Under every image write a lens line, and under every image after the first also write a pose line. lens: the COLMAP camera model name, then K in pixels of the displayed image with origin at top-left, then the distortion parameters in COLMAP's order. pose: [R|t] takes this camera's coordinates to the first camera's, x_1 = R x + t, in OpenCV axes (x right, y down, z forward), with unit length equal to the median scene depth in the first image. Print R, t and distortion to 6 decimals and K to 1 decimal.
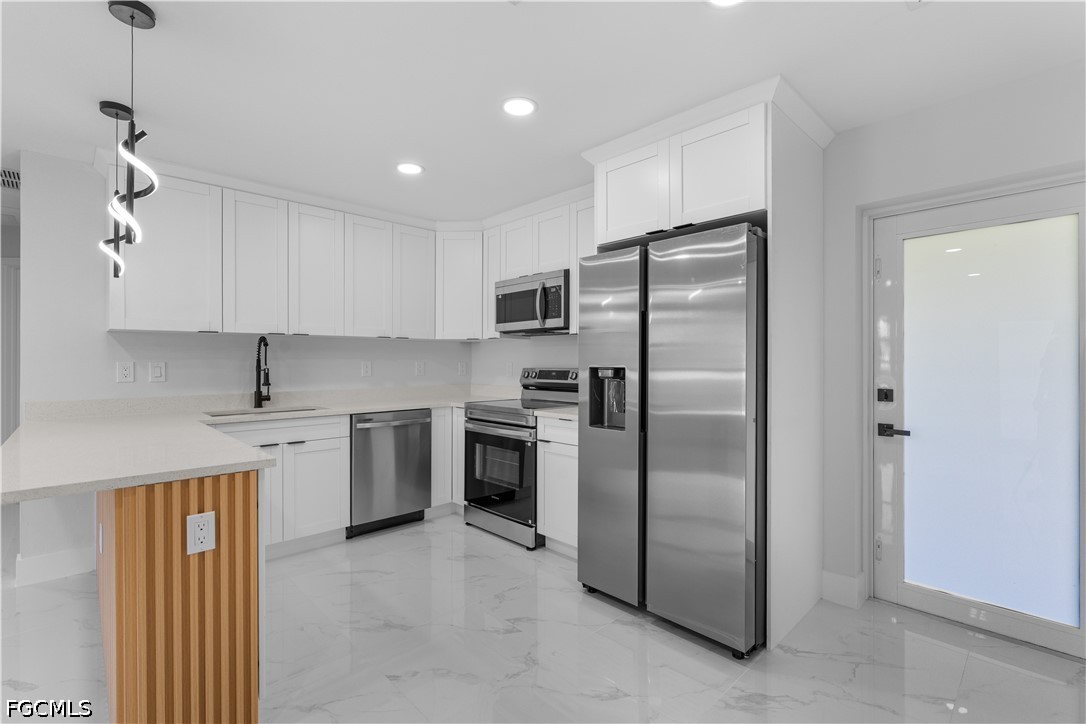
lens RADIAL K [[486.8, 0, 548.7], [0, 486.8, 361.7], [0, 0, 1]] dist [-0.010025, 0.000074]
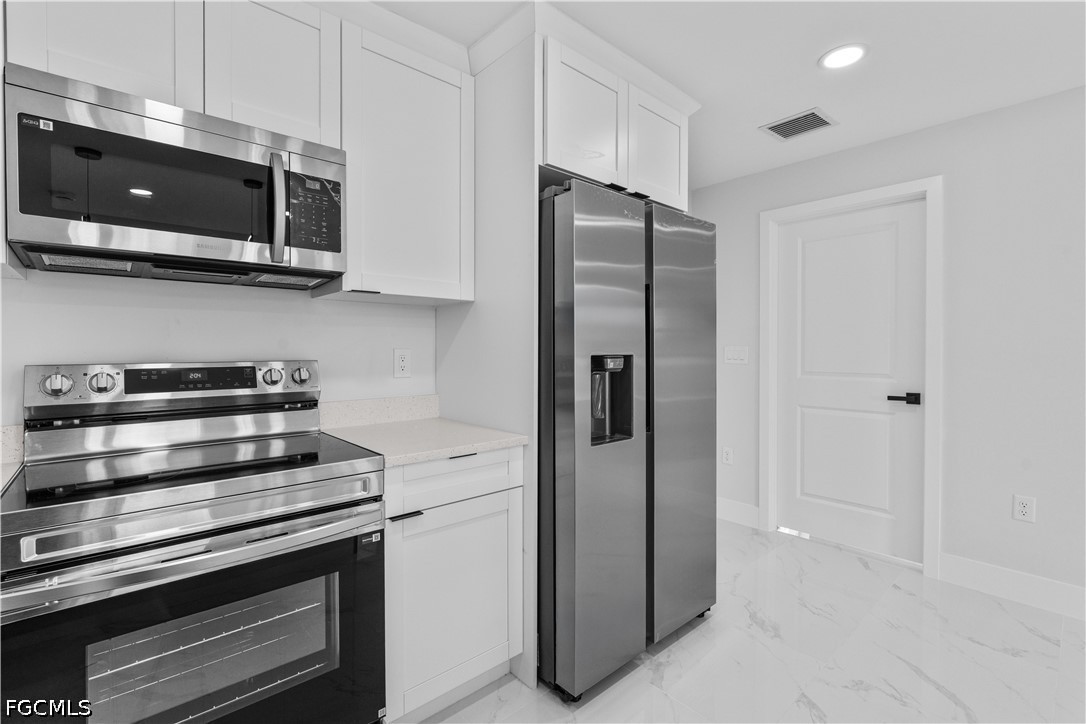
lens RADIAL K [[495.8, 0, 543.8], [0, 495.8, 354.2], [0, 0, 1]] dist [-0.000437, -0.000048]
pose [[0.043252, -0.016757, 0.998924, -0.460702], [-0.001201, 0.999858, 0.016825, -0.001266], [-0.999063, -0.001928, 0.043226, 0.813891]]
